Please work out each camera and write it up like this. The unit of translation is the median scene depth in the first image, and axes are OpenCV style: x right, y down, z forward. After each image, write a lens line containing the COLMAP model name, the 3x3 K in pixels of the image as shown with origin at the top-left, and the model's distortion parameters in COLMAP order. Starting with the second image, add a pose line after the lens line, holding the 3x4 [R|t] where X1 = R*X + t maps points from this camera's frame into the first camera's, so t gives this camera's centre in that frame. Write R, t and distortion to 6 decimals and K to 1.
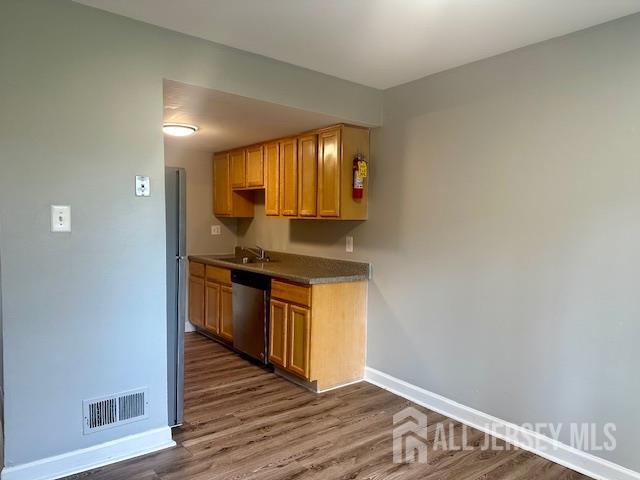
lens RADIAL K [[446.7, 0, 320.0], [0, 446.7, 240.0], [0, 0, 1]] dist [0.082343, -0.081394]
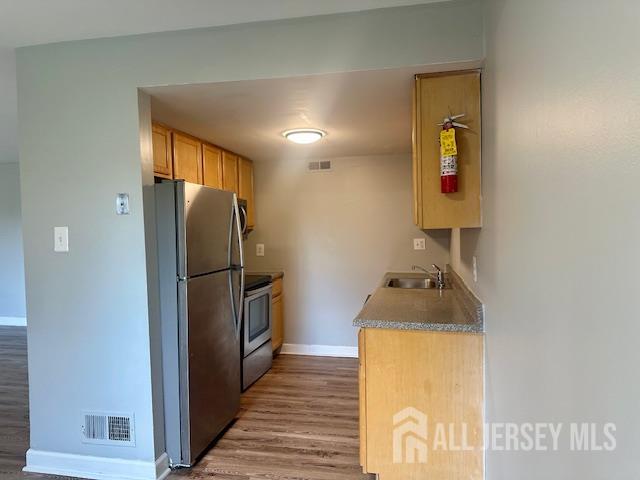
lens RADIAL K [[446.7, 0, 320.0], [0, 446.7, 240.0], [0, 0, 1]] dist [0.082343, -0.081394]
pose [[0.643819, -0.010647, -0.765104, 0.445315], [-0.007471, 0.999768, -0.020200, -0.017192], [0.765142, 0.018721, 0.643590, 0.497869]]
